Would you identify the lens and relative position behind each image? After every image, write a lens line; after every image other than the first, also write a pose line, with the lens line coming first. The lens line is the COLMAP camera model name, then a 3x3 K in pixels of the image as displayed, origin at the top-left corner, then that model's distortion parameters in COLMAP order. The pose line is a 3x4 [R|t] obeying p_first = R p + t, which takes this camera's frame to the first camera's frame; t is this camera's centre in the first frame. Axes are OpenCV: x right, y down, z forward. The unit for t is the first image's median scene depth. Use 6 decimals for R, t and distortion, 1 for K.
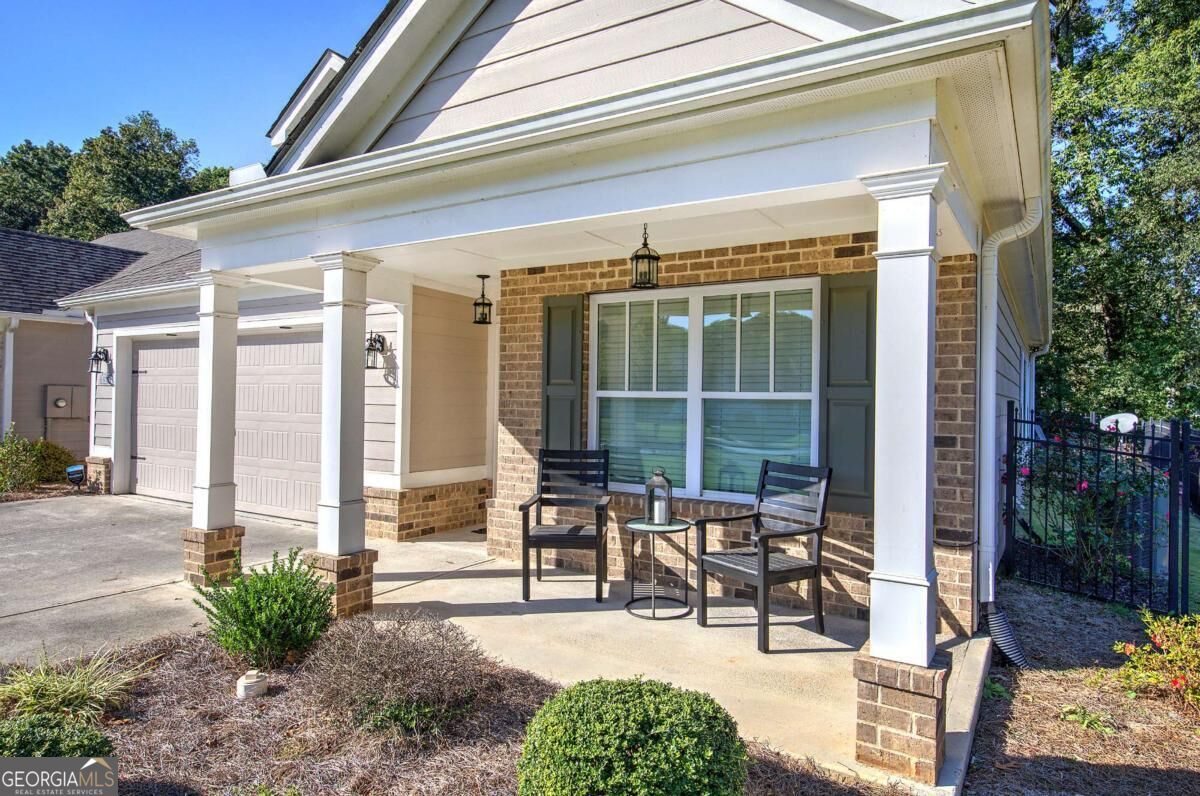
lens RADIAL K [[706.4, 0, 619.0], [0, 706.4, 398.4], [0, 0, 1]] dist [0.001529, -0.003633]
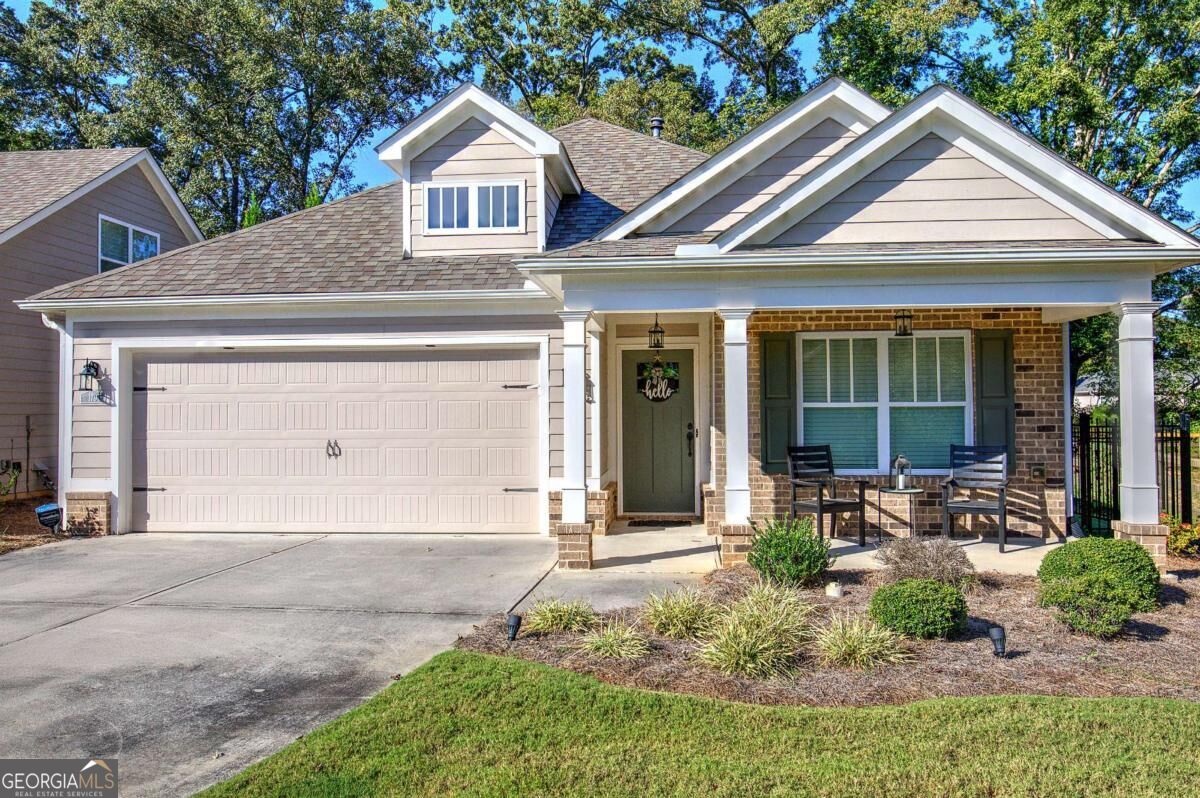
lens RADIAL K [[863.5, 0, 603.4], [0, 863.5, 396.3], [0, 0, 1]] dist [-0.005445, -0.000318]
pose [[0.892092, -0.014842, 0.451609, -1.127046], [0.019310, 0.999800, -0.005288, -0.021675], [-0.451440, 0.013438, 0.892200, -0.313360]]
